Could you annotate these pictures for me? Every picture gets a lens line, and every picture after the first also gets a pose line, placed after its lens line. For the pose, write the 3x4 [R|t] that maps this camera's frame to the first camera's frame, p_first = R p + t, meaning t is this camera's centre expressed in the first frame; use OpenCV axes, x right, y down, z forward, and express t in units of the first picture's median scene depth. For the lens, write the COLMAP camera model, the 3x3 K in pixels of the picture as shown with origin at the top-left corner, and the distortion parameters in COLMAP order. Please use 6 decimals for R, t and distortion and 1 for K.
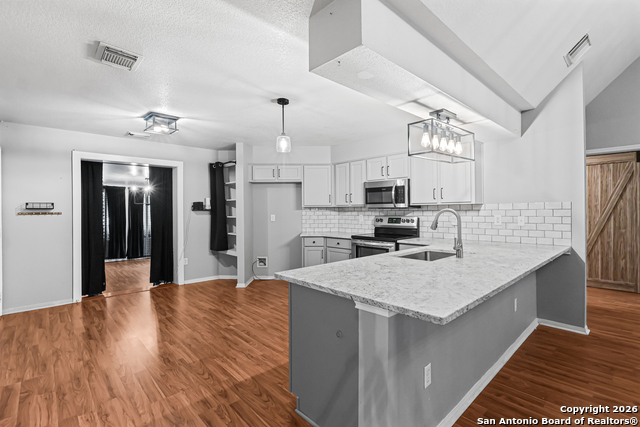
lens RADIAL K [[297.6, 0, 321.3], [0, 297.6, 213.5], [0, 0, 1]] dist [0.003135, 0.001151]
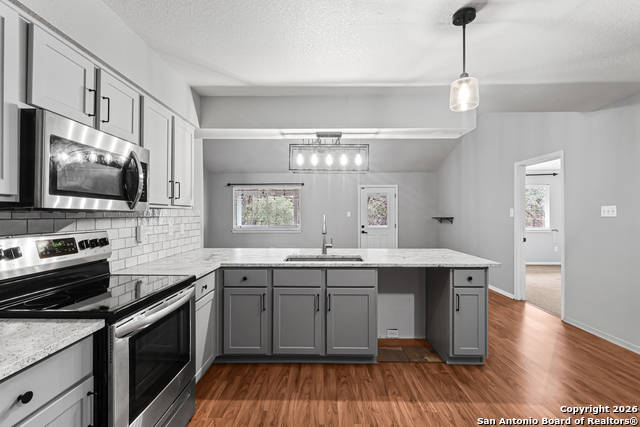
lens RADIAL K [[297.6, 0, 321.2], [0, 297.6, 209.3], [0, 0, 1]] dist [0.003135, 0.001151]
pose [[-0.710406, 0.025785, 0.703319, -0.214361], [0.017230, 0.999666, -0.019245, -0.008137], [-0.703581, -0.001553, -0.710613, 1.009706]]
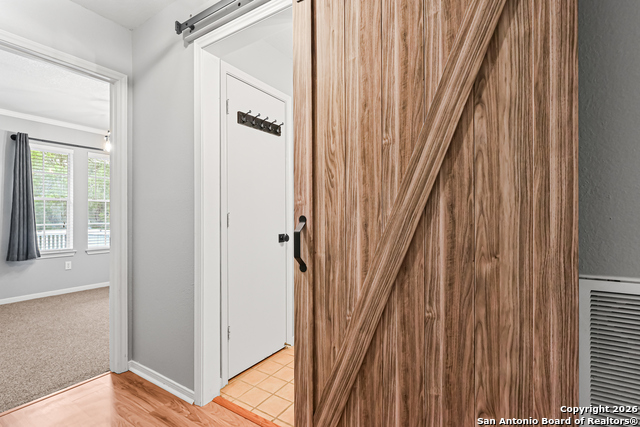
lens RADIAL K [[297.6, 0, 319.2], [0, 297.6, 218.2], [0, 0, 1]] dist [0.003135, 0.001151]
pose [[0.970080, 0.015221, 0.242308, 0.862722], [-0.012342, 0.999834, -0.013396, 0.029125], [-0.242472, 0.010005, 0.970107, 0.842969]]
